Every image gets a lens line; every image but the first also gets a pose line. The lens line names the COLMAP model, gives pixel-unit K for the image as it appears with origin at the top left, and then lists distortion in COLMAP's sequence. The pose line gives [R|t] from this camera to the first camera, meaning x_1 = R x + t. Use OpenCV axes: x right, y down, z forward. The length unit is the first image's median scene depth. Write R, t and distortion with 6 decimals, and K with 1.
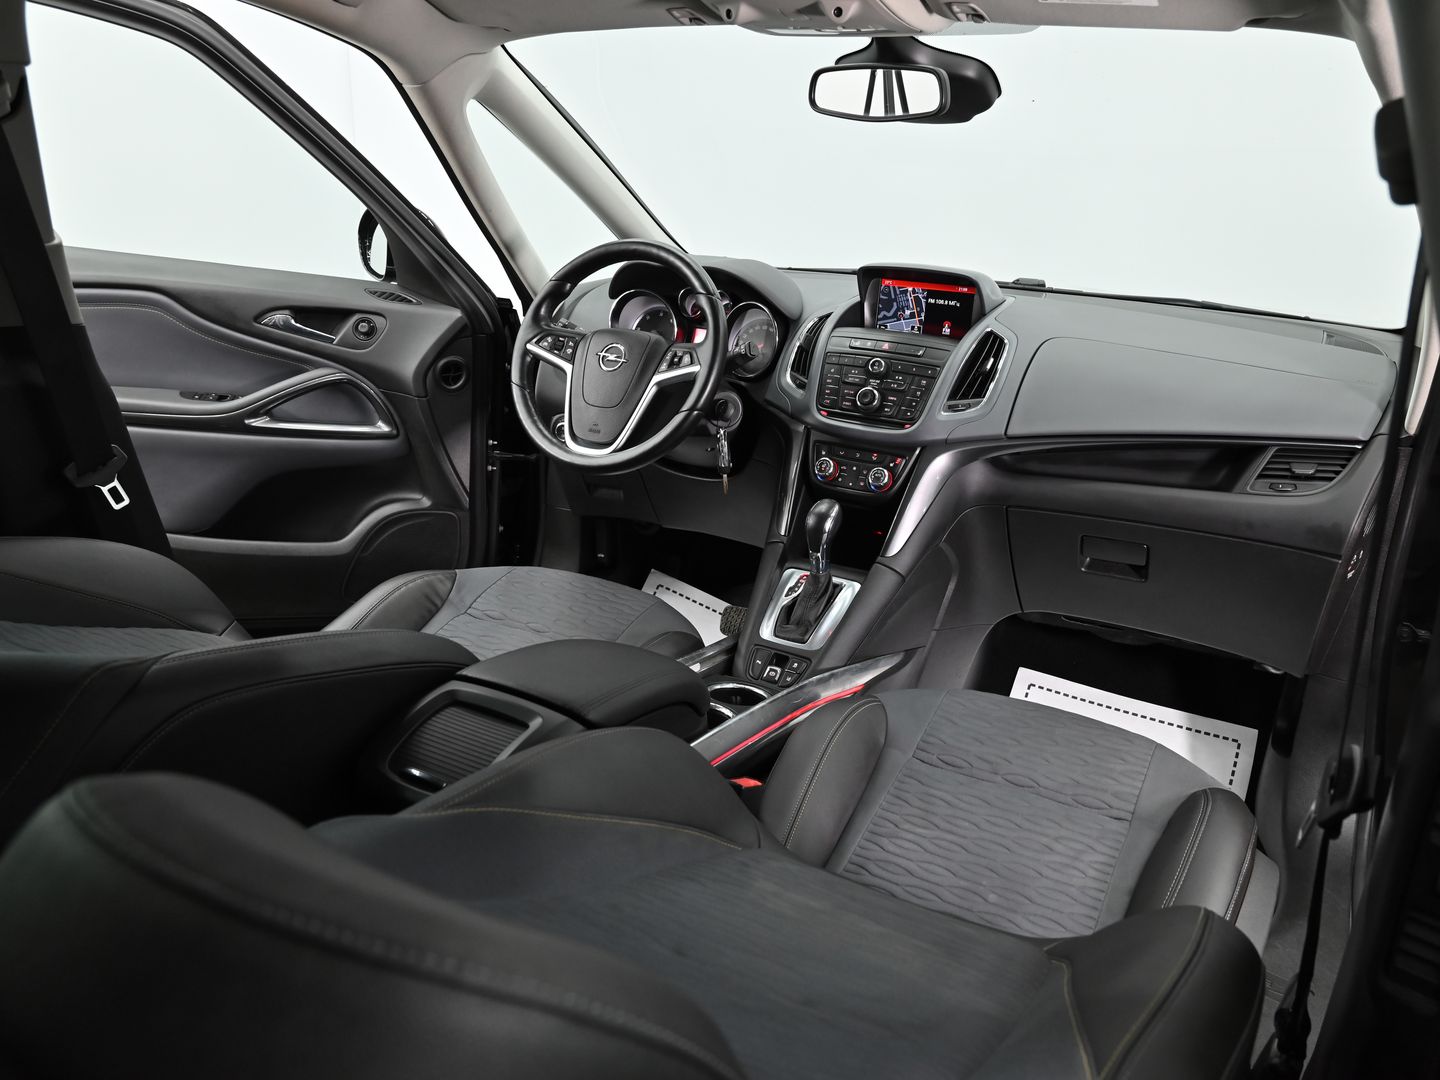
lens RADIAL K [[1207.2, 0, 720.0], [0, 1207.2, 540.0], [0, 0, 1]] dist [-0.003018, -0.003403]
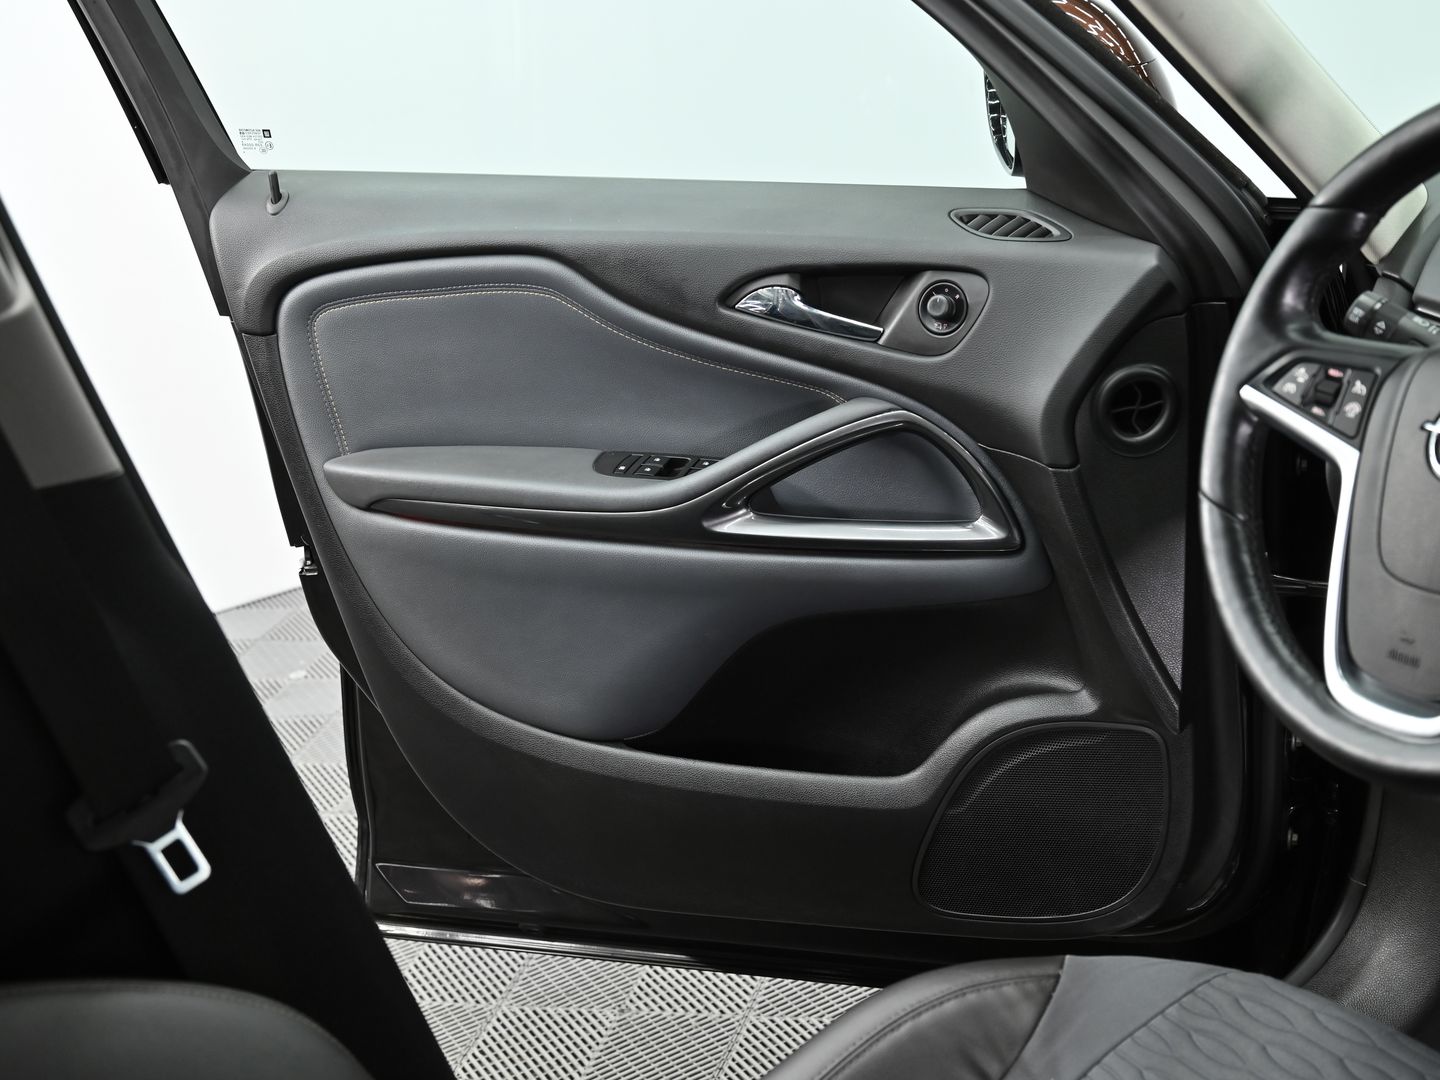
lens RADIAL K [[1952.1, 0, 720.0], [0, 1952.1, 540.0], [0, 0, 1]] dist [-0.117546, -0.023049]
pose [[0.818398, 0.032237, -0.573747, 0.042686], [0.008228, 0.997666, 0.067791, -0.140600], [0.574593, -0.060201, 0.816223, 0.383366]]
